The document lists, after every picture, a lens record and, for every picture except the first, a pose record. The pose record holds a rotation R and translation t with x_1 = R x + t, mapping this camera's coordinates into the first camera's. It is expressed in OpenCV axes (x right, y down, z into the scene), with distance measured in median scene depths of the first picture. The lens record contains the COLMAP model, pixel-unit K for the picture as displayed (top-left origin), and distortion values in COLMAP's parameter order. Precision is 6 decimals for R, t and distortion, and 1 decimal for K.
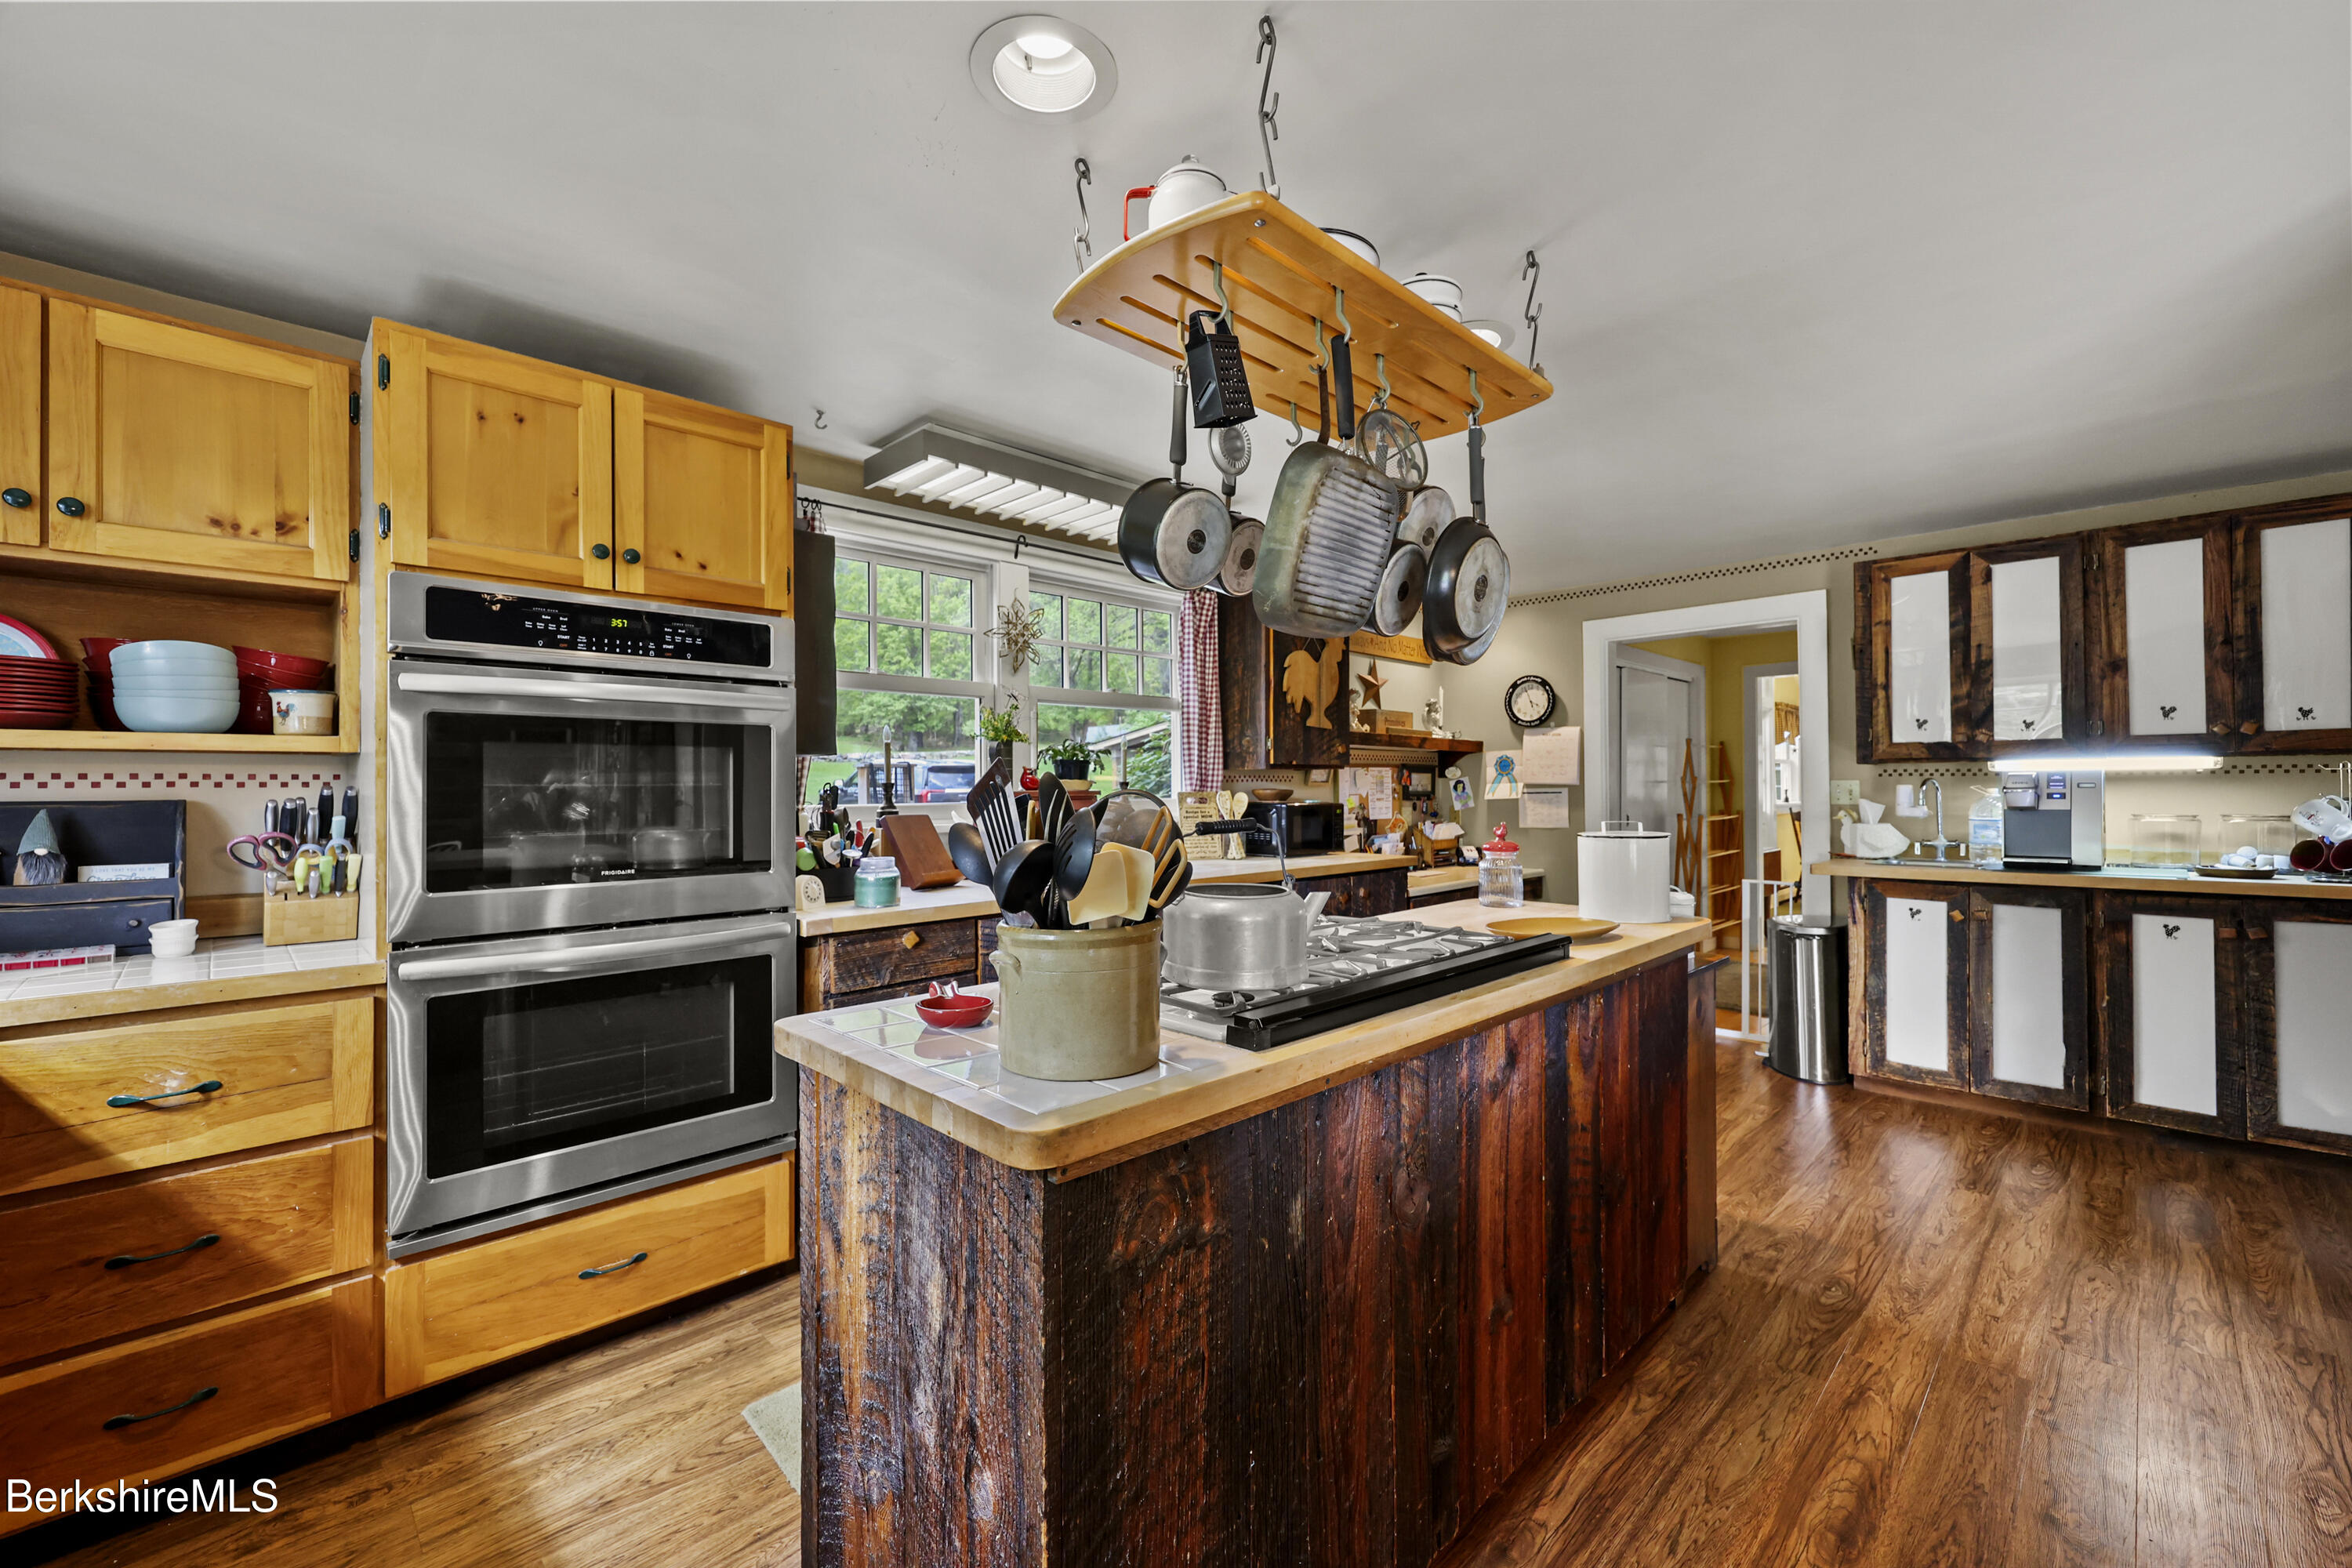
lens RADIAL K [[961.9, 0, 1179.9], [0, 961.9, 776.5], [0, 0, 1]] dist [0.001175, 0.000163]
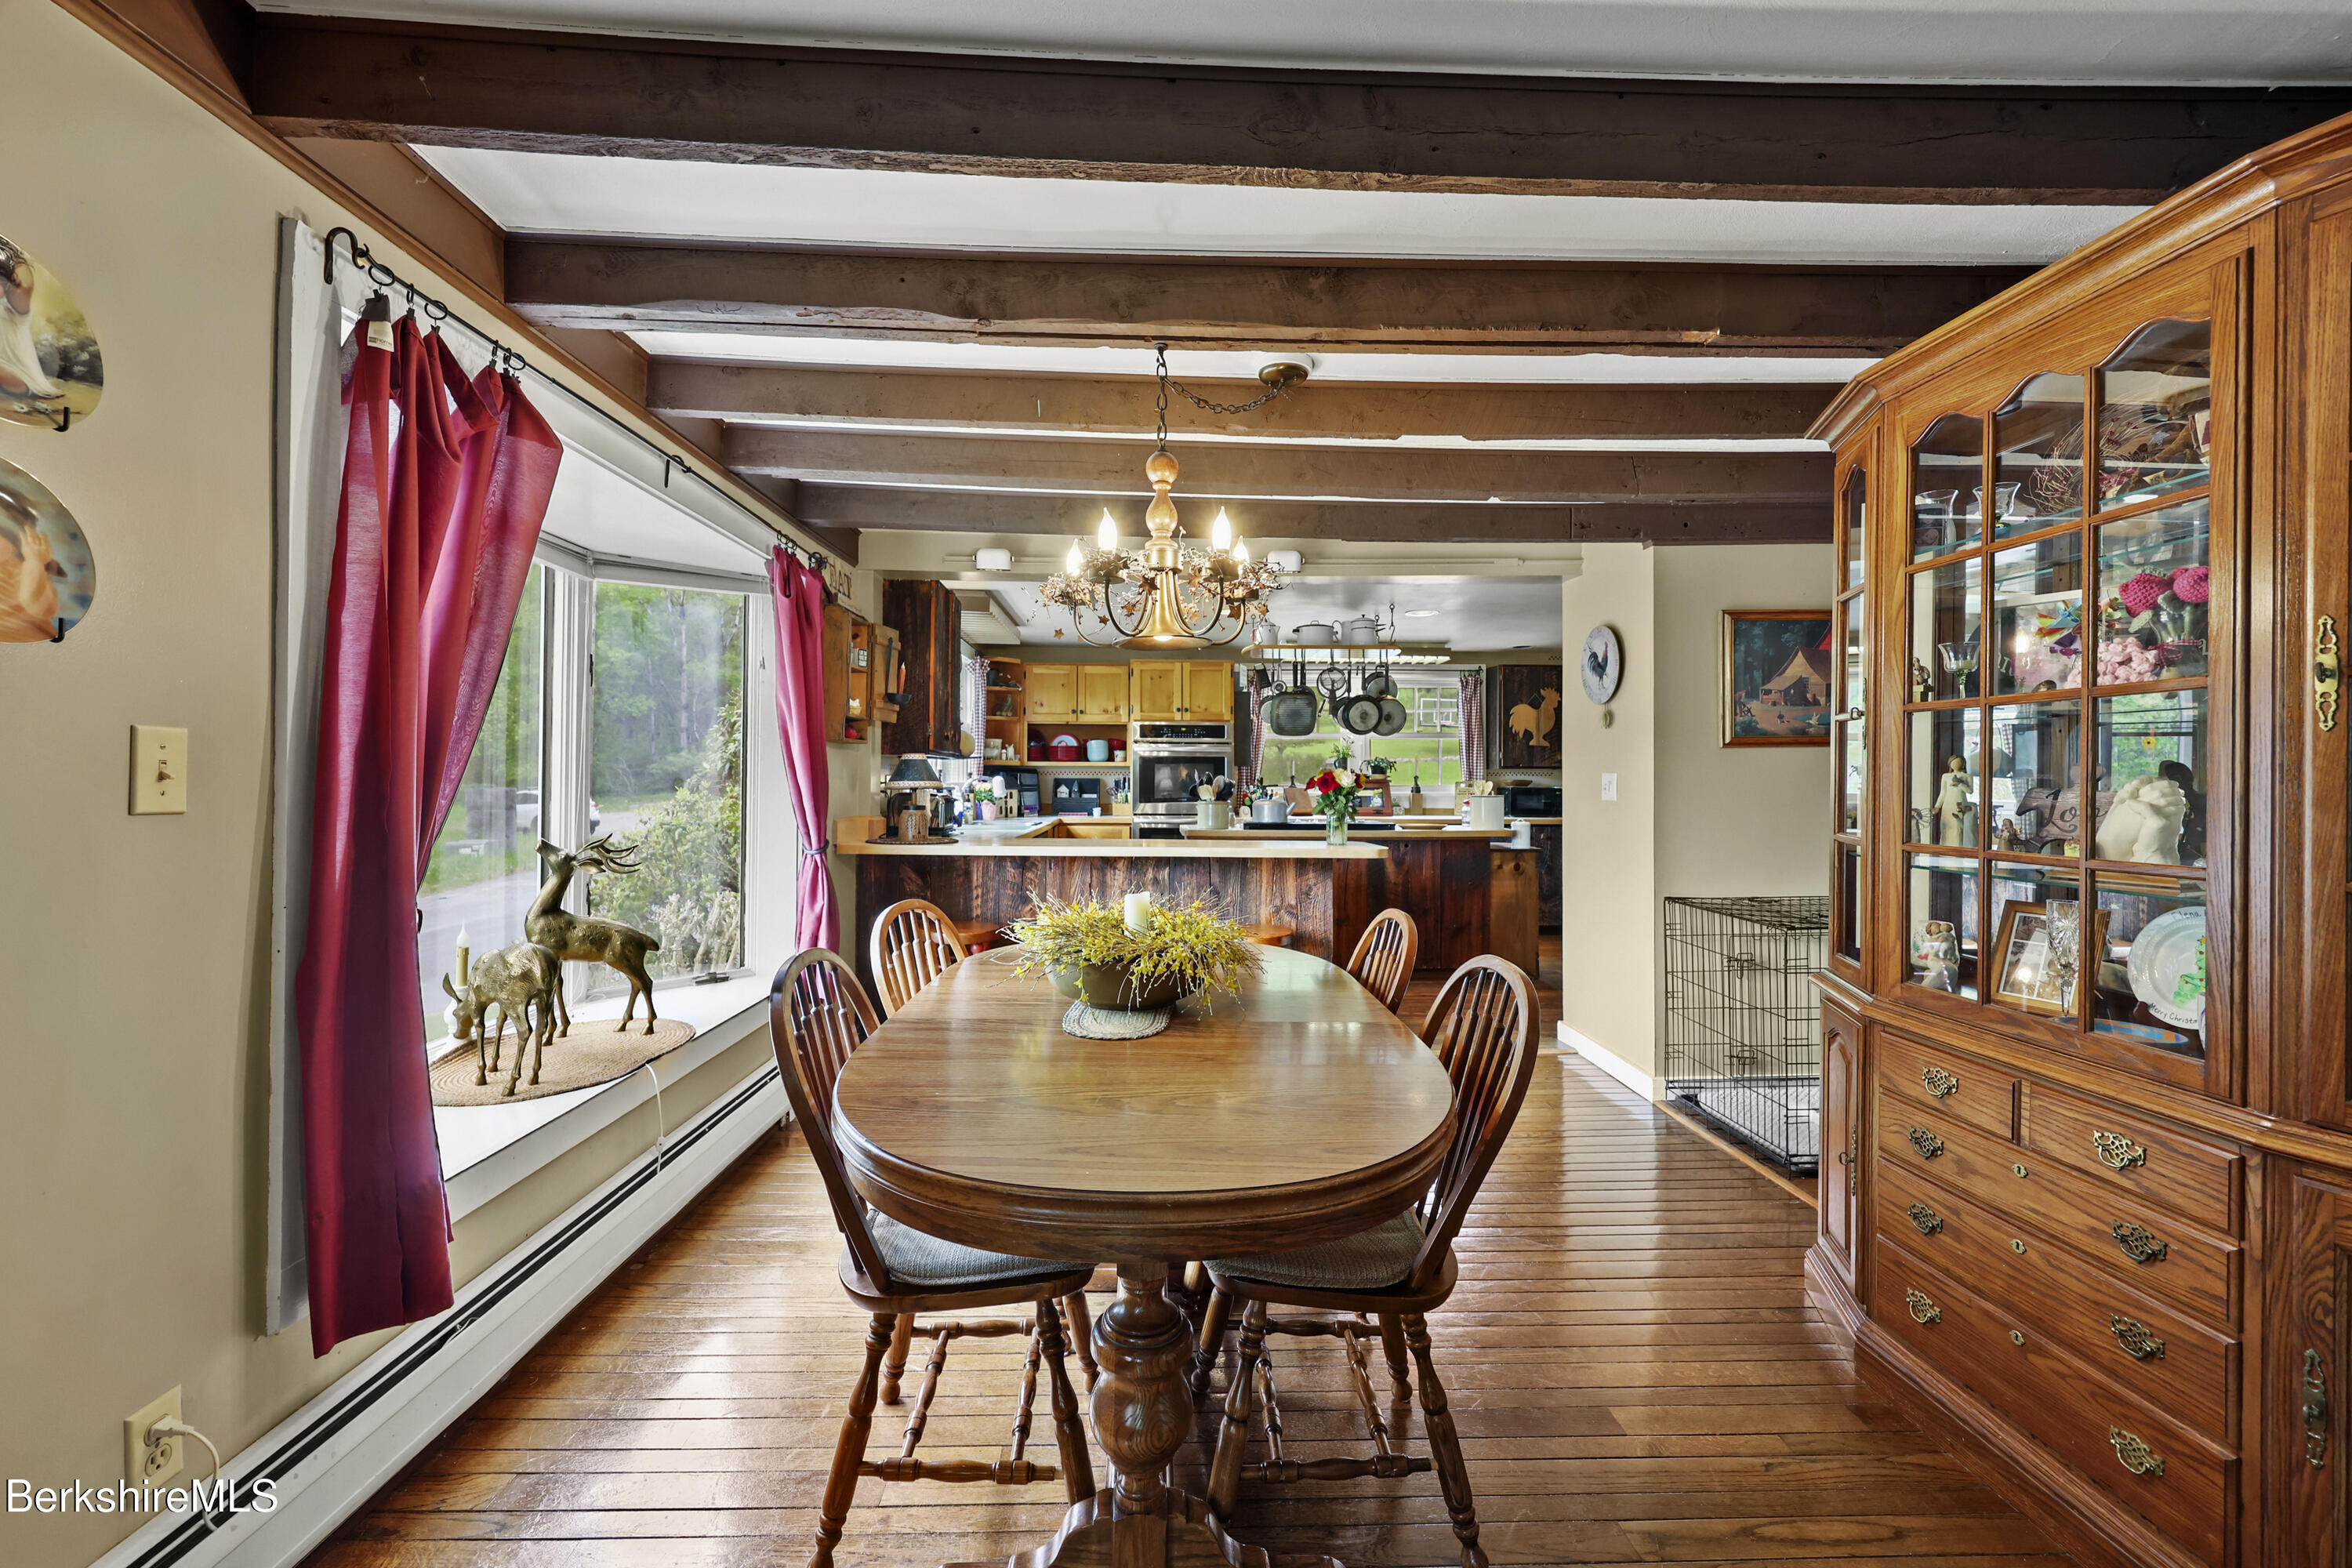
lens RADIAL K [[961.9, 0, 1179.9], [0, 961.9, 776.5], [0, 0, 1]] dist [0.001175, 0.000163]
pose [[0.735537, 0.004467, -0.677470, 1.914637], [-0.001199, 0.999985, 0.005292, -0.005061], [0.677483, -0.003080, 0.735532, -1.707547]]
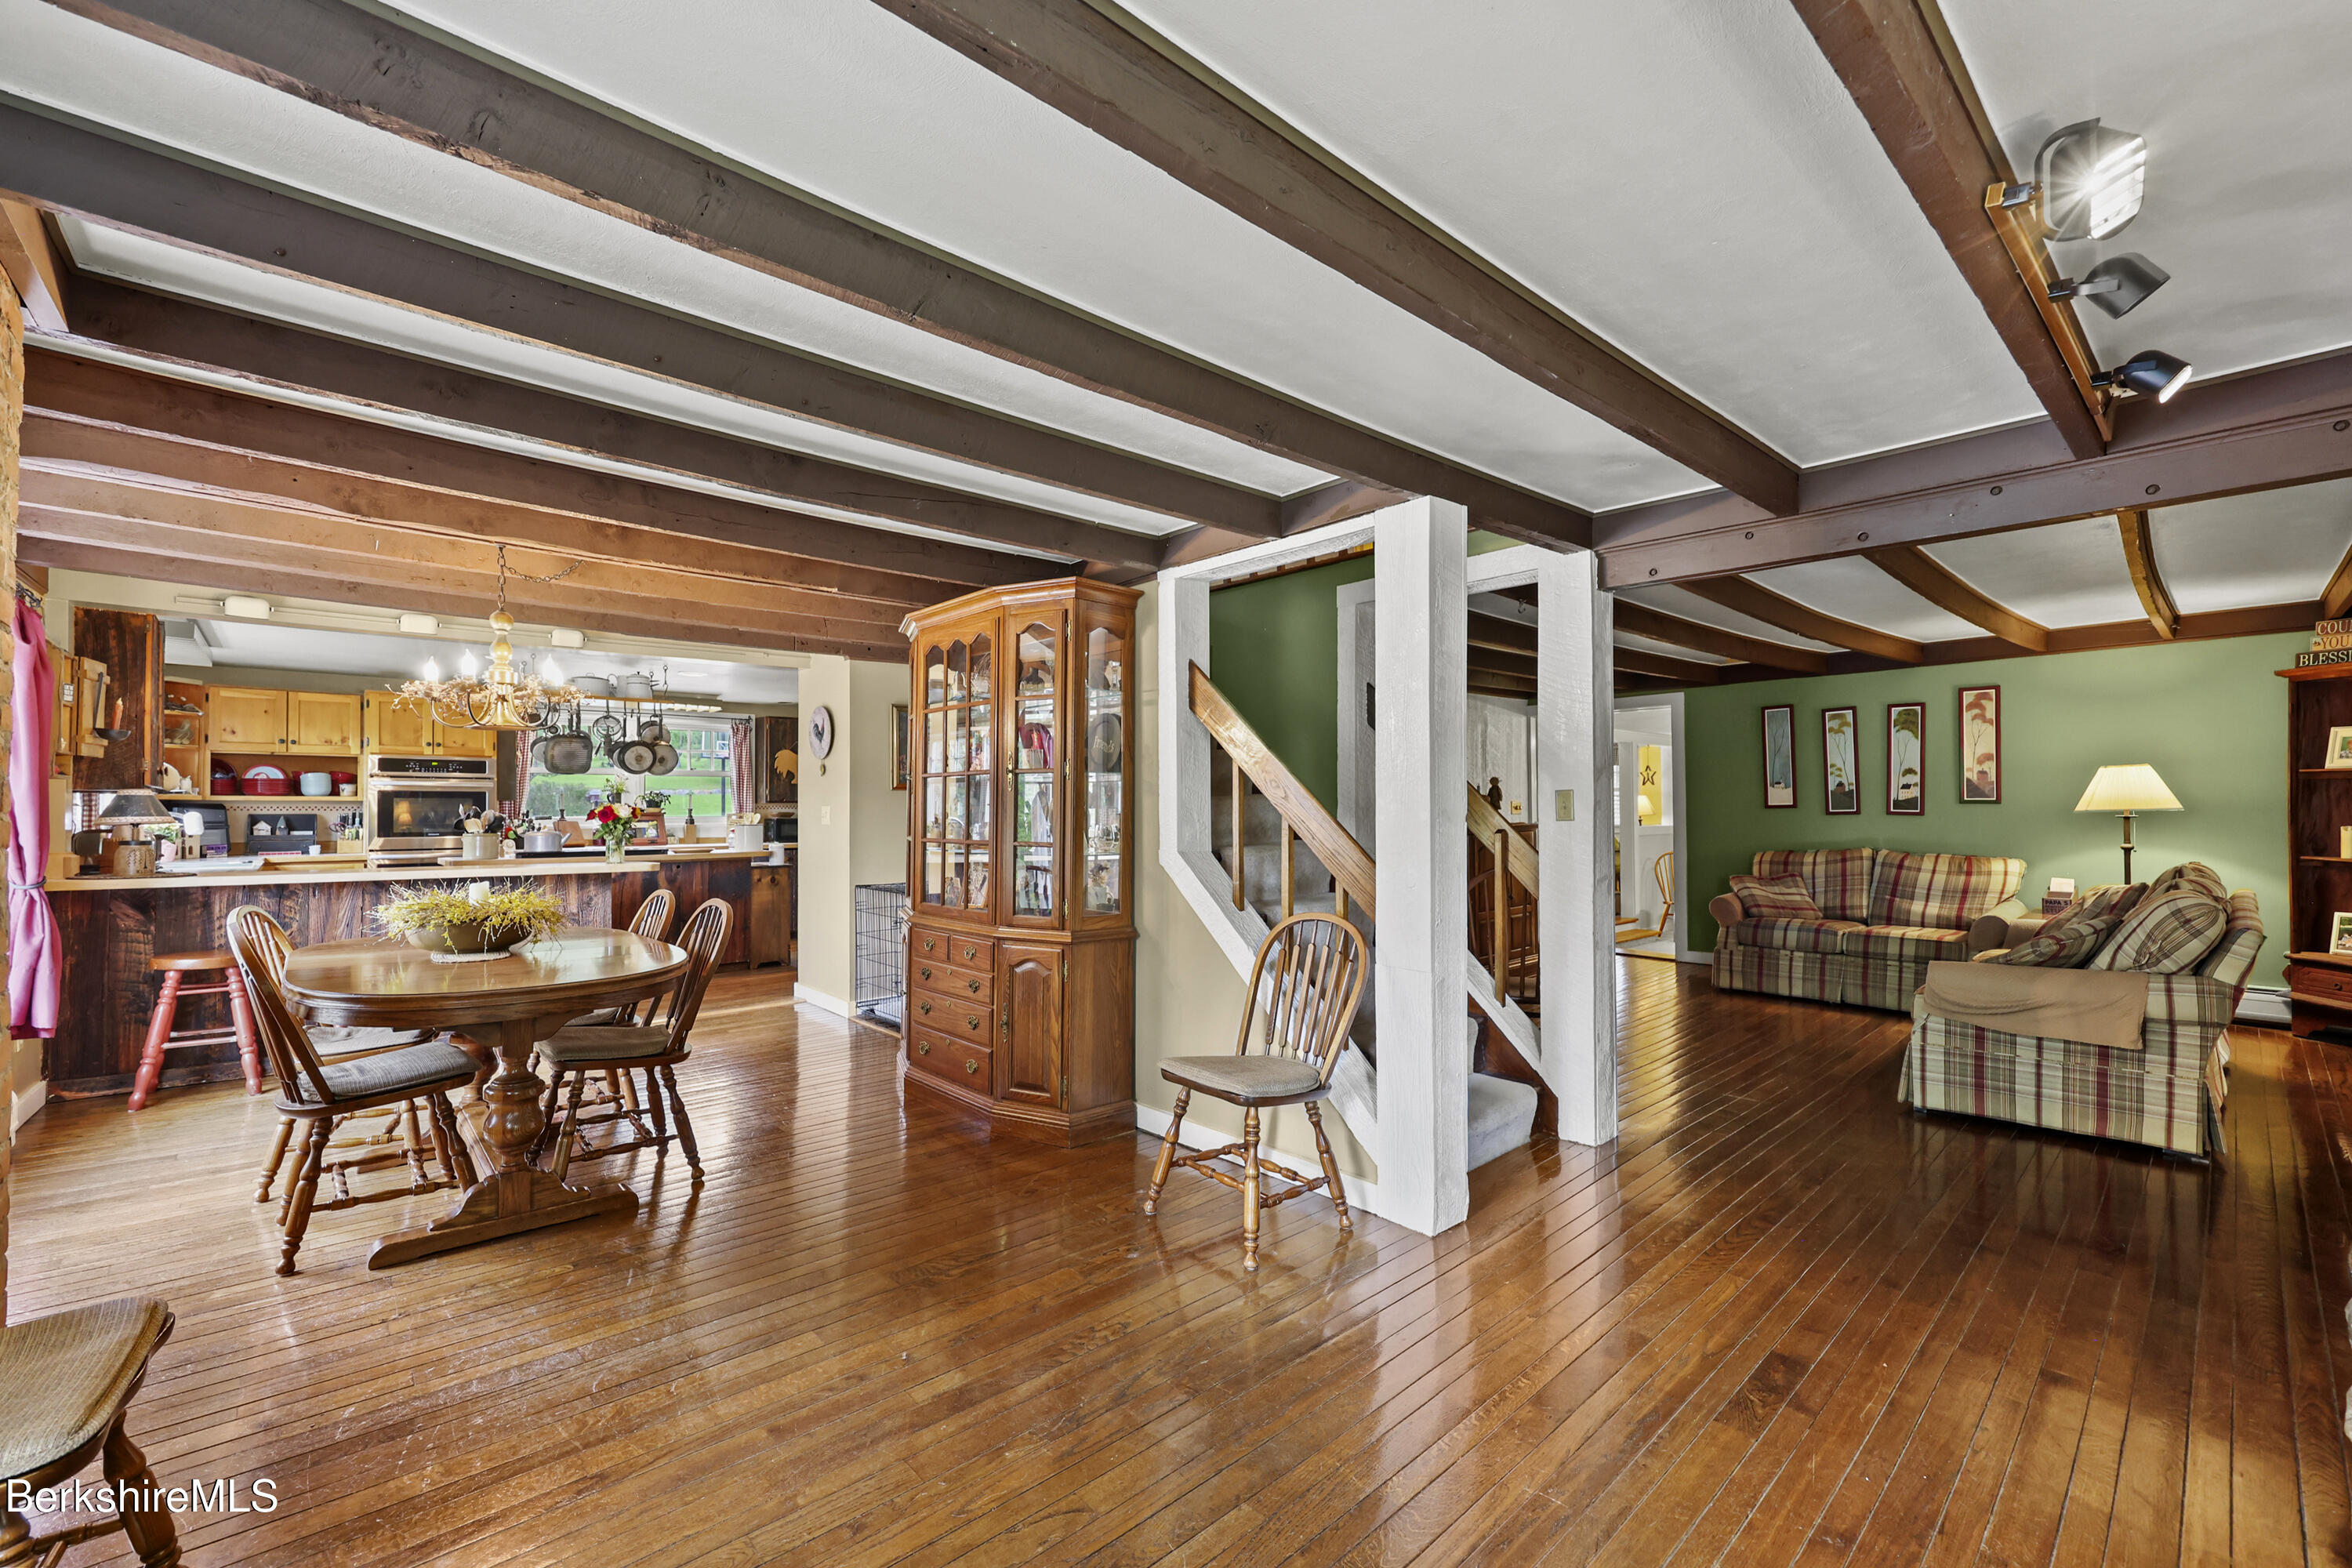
lens RADIAL K [[965.1, 0, 1178.9], [0, 965.1, 793.2], [0, 0, 1]] dist [0.001612, 0.000387]
pose [[0.999011, -0.002417, -0.044387, 2.443582], [0.001906, 0.999931, -0.011565, -0.006006], [0.044412, 0.011469, 0.998947, -2.567584]]
